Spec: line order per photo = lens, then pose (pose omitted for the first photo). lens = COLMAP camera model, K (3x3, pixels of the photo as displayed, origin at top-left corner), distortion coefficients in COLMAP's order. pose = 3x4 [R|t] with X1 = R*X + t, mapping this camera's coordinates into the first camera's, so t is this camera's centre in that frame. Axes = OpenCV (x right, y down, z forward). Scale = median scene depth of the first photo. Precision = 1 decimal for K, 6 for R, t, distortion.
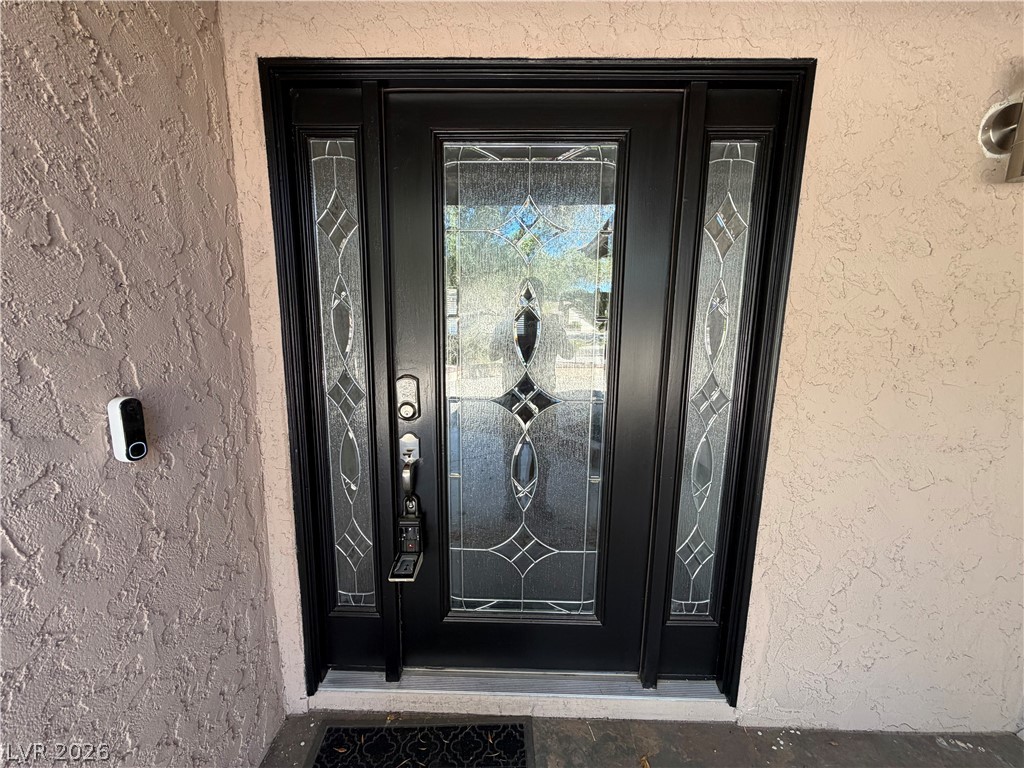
lens RADIAL K [[404.6, 0, 506.9], [0, 404.6, 382.7], [0, 0, 1]] dist [0.001772, 0.000492]
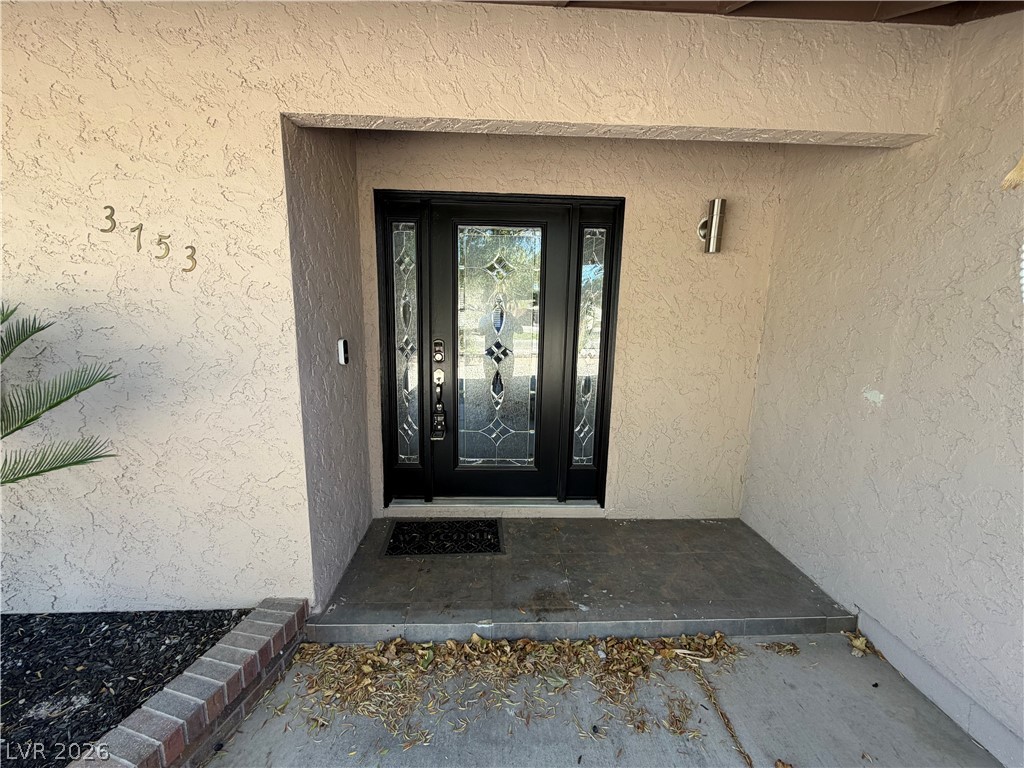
lens RADIAL K [[404.6, 0, 506.9], [0, 404.6, 382.7], [0, 0, 1]] dist [0.001772, 0.000492]
pose [[0.998062, -0.002490, 0.062177, -0.031769], [0.001755, 0.999928, 0.011870, 0.160801], [-0.062202, -0.011738, 0.997995, -0.939618]]
